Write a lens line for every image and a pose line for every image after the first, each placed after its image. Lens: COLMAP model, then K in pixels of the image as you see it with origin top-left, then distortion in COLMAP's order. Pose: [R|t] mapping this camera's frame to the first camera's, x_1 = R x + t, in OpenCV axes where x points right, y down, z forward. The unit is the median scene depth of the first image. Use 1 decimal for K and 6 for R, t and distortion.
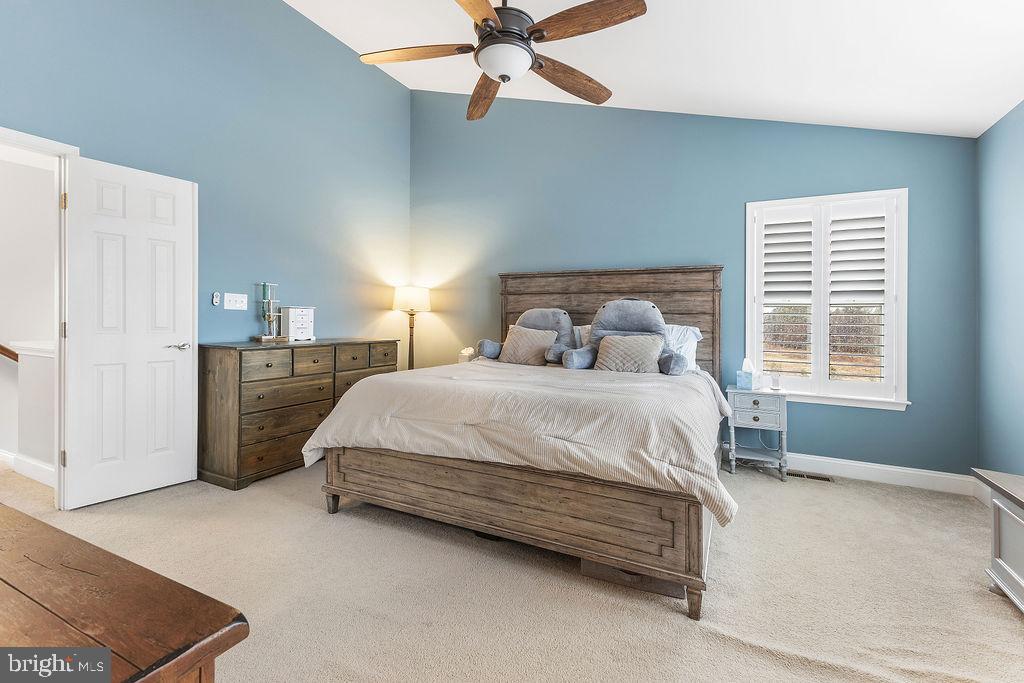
lens RADIAL K [[451.0, 0, 522.8], [0, 451.0, 320.5], [0, 0, 1]] dist [-0.000450, 0.000103]
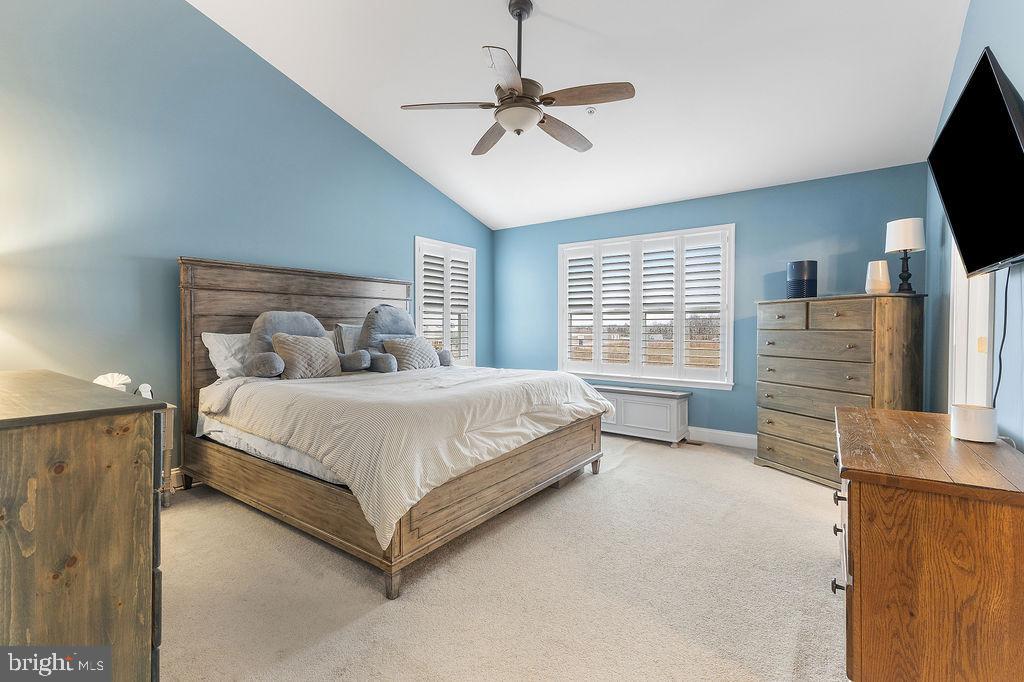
lens RADIAL K [[451.0, 0, 510.9], [0, 451.0, 333.0], [0, 0, 1]] dist [-0.000450, 0.000103]
pose [[0.164376, -0.029403, 0.985959, -0.940744], [0.000556, 0.999558, 0.029716, -0.014911], [-0.986398, -0.004336, 0.164320, 0.602566]]
